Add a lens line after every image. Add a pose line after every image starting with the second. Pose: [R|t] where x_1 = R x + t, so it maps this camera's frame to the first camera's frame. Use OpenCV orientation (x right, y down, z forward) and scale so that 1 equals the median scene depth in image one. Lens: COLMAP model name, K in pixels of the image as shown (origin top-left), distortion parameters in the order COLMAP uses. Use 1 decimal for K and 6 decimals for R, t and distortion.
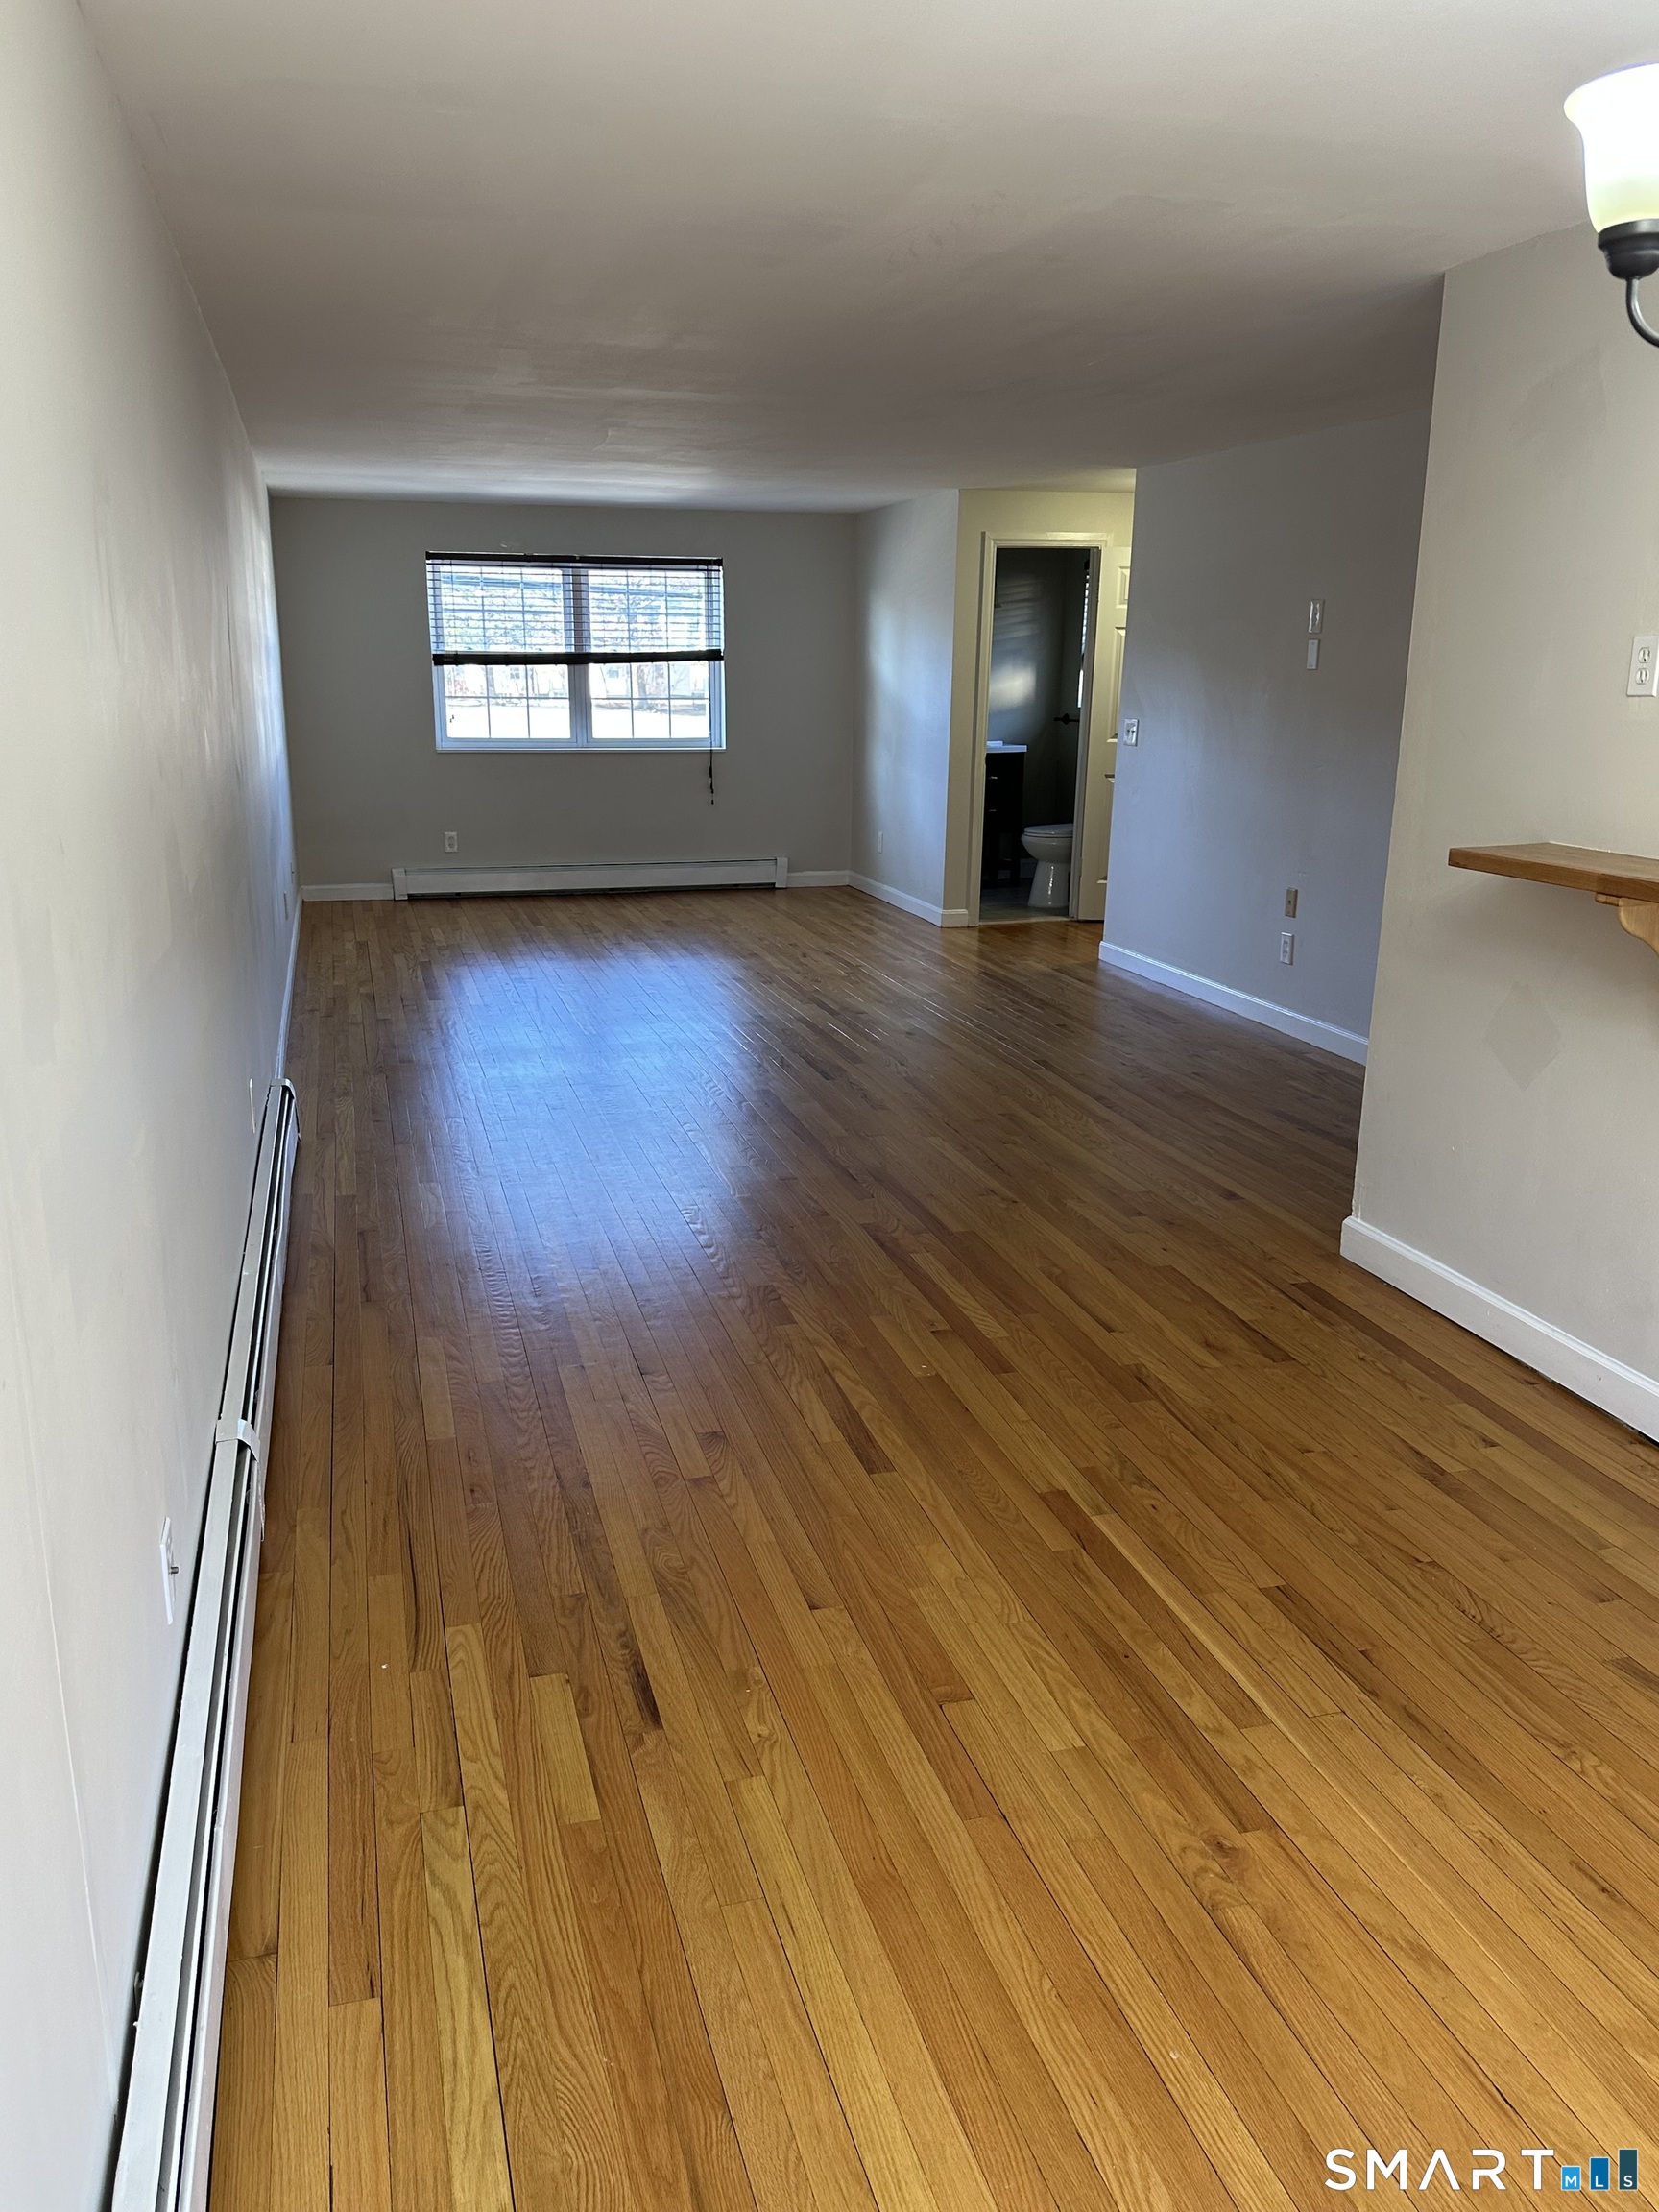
lens RADIAL K [[1644.7, 0, 824.9], [0, 1644.7, 1102.9], [0, 0, 1]] dist [0.155560, -0.227363]
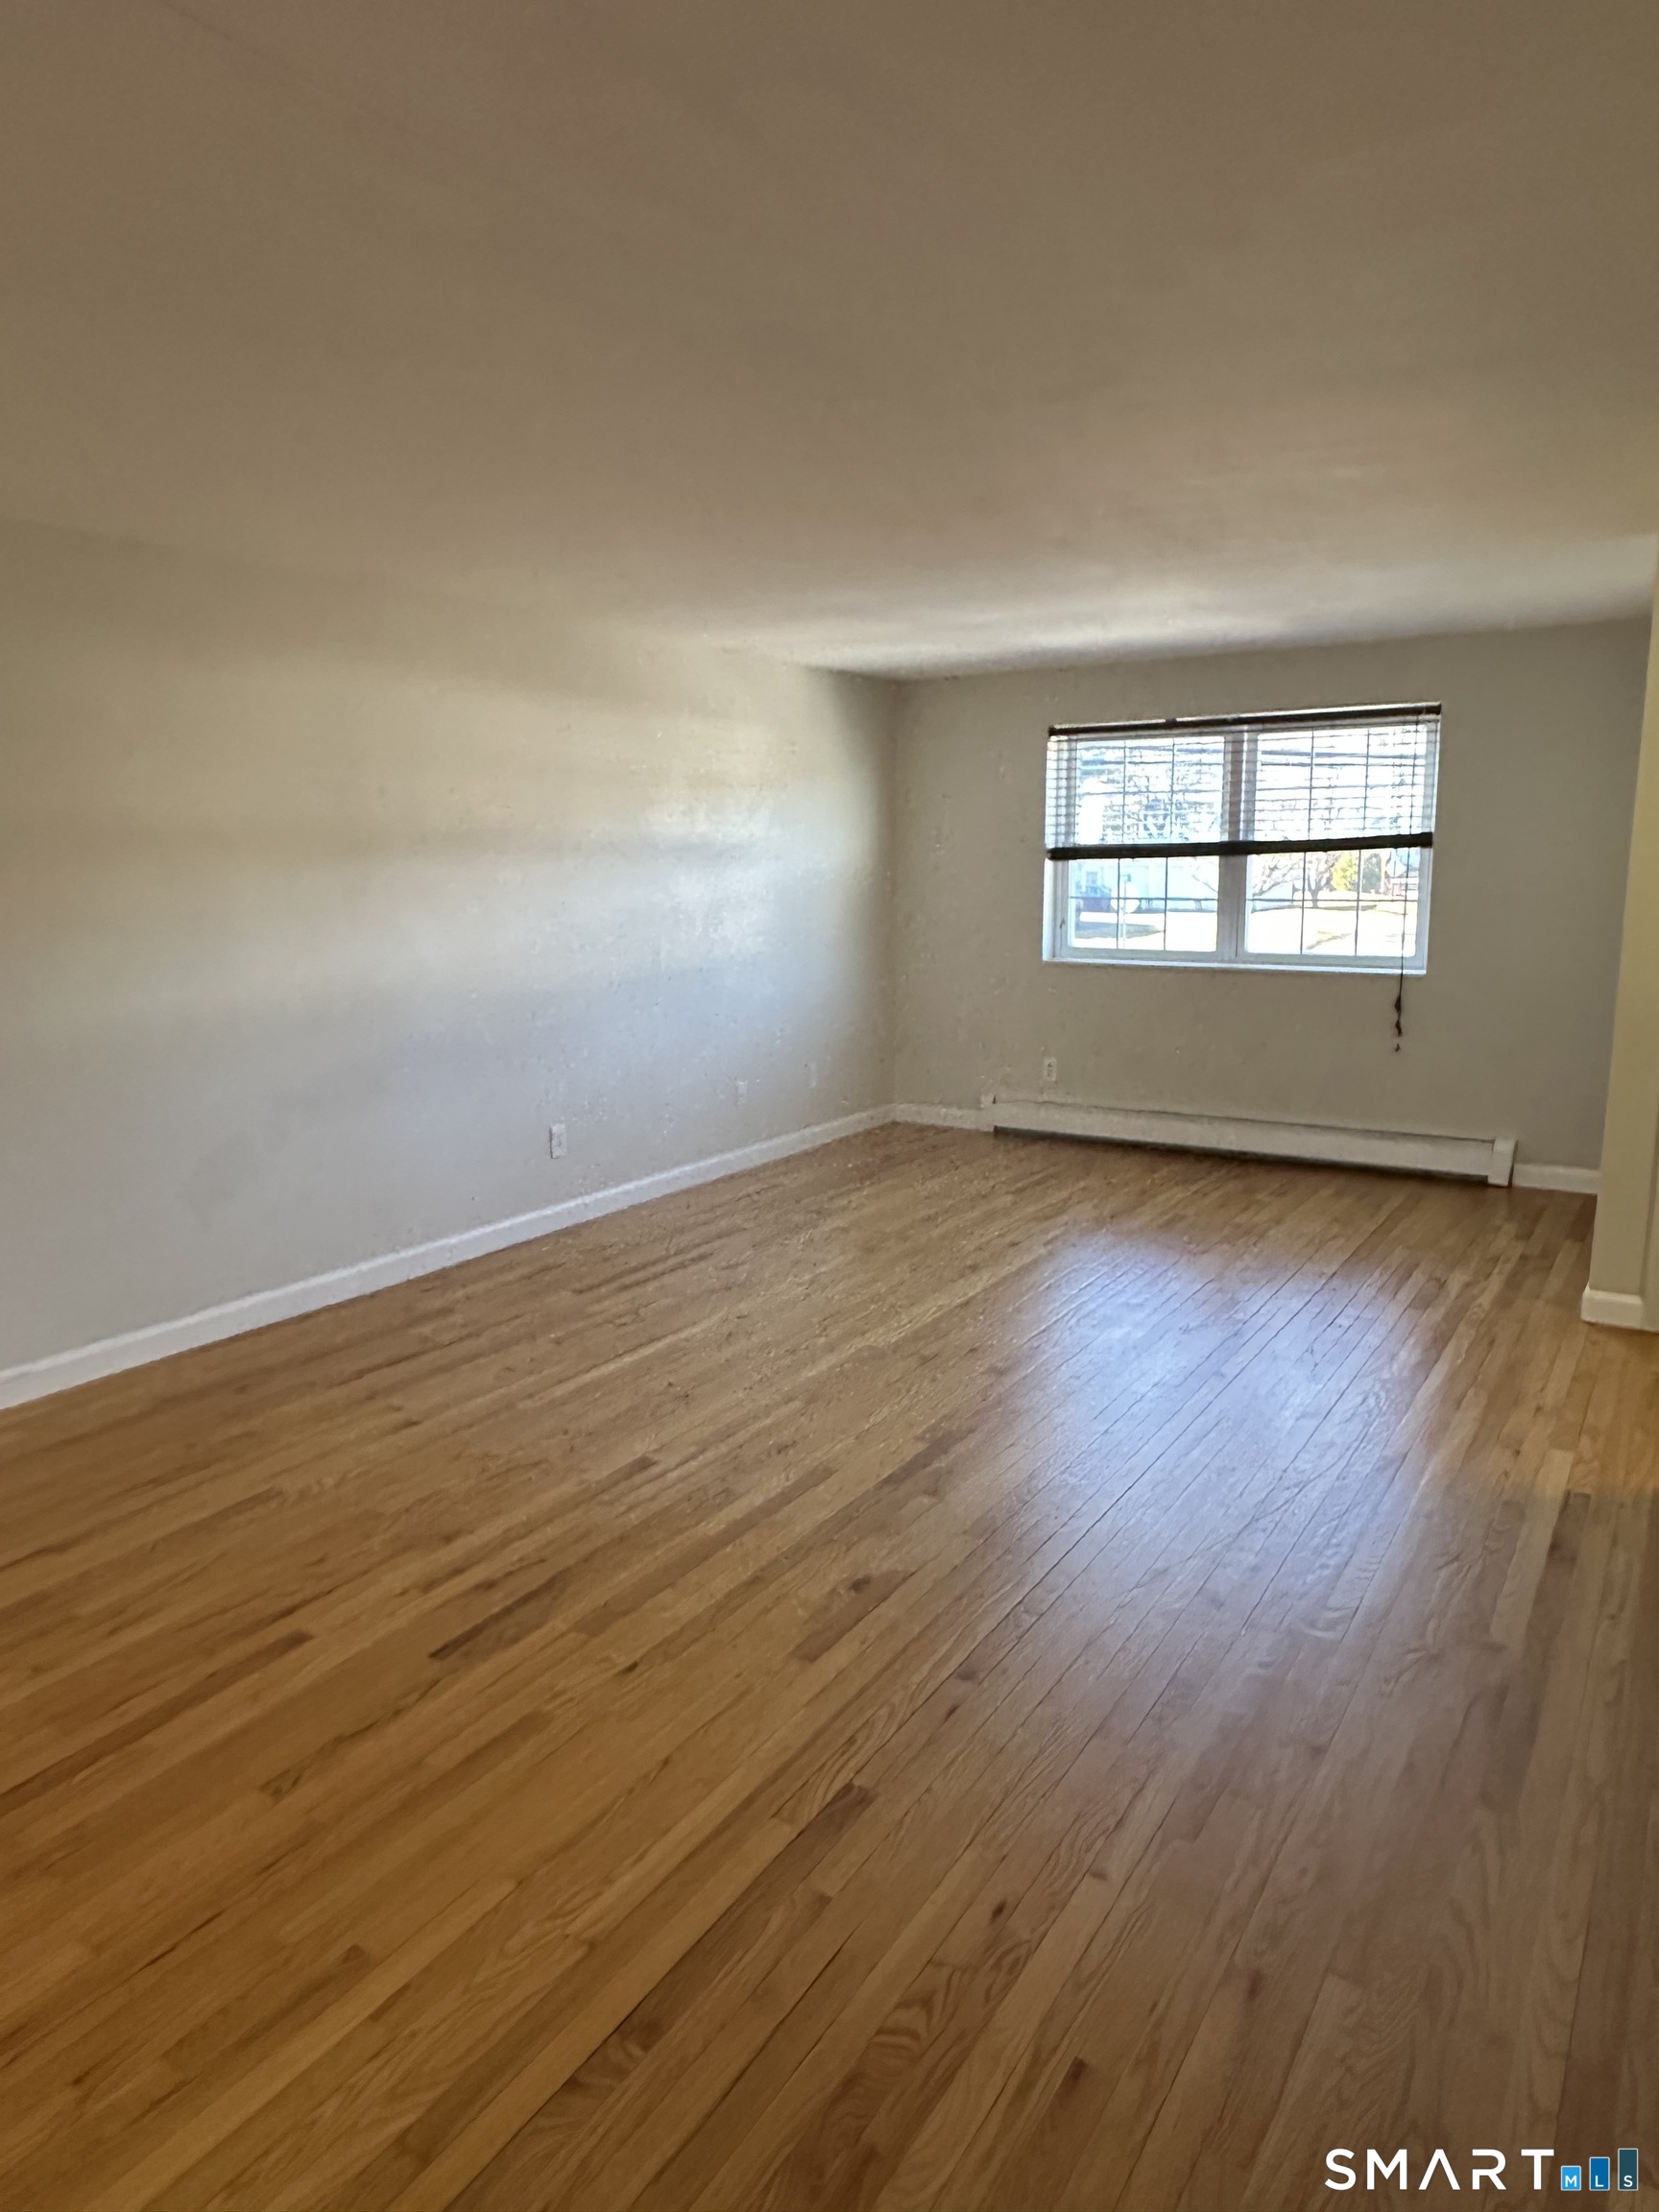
lens RADIAL K [[1431.6, 0, 829.5], [0, 1431.6, 1106.0], [0, 0, 1]] dist [0.000369, -0.000301]
pose [[0.653181, 0.124550, -0.746888, 0.760243], [-0.183692, 0.982978, 0.003275, -0.397667], [0.734582, 0.135059, 0.664942, 1.484465]]
